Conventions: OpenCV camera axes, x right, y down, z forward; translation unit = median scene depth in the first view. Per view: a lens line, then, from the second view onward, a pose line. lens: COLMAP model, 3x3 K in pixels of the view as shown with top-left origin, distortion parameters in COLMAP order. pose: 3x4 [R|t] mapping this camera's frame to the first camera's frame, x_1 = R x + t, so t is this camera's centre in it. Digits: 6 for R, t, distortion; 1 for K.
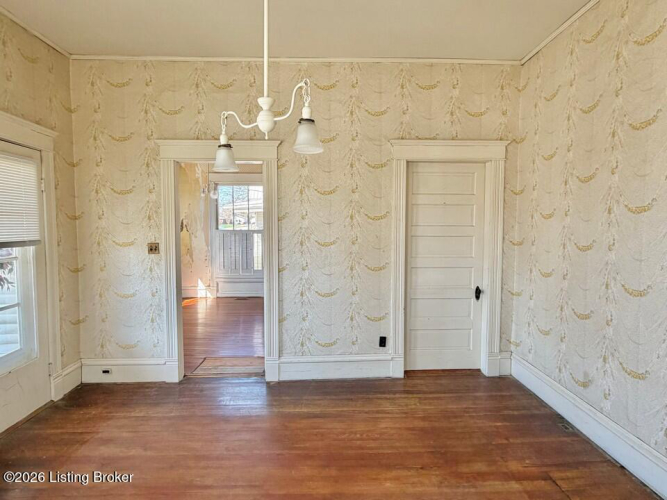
lens RADIAL K [[372.3, 0, 329.0], [0, 372.3, 249.1], [0, 0, 1]] dist [0.006021, 0.000603]
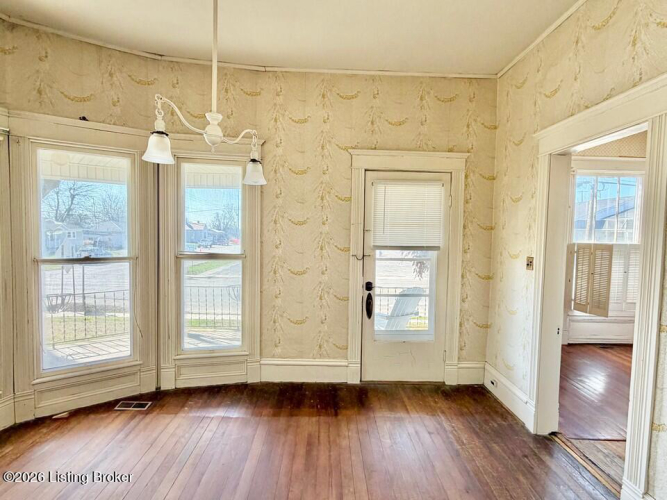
lens RADIAL K [[372.3, 0, 339.8], [0, 372.3, 252.5], [0, 0, 1]] dist [0.006021, 0.000603]
pose [[-0.008511, 0.053686, -0.998522, 0.376144], [-0.076764, 0.995576, 0.054182, -0.039304], [0.997013, 0.077112, -0.004352, 0.572181]]
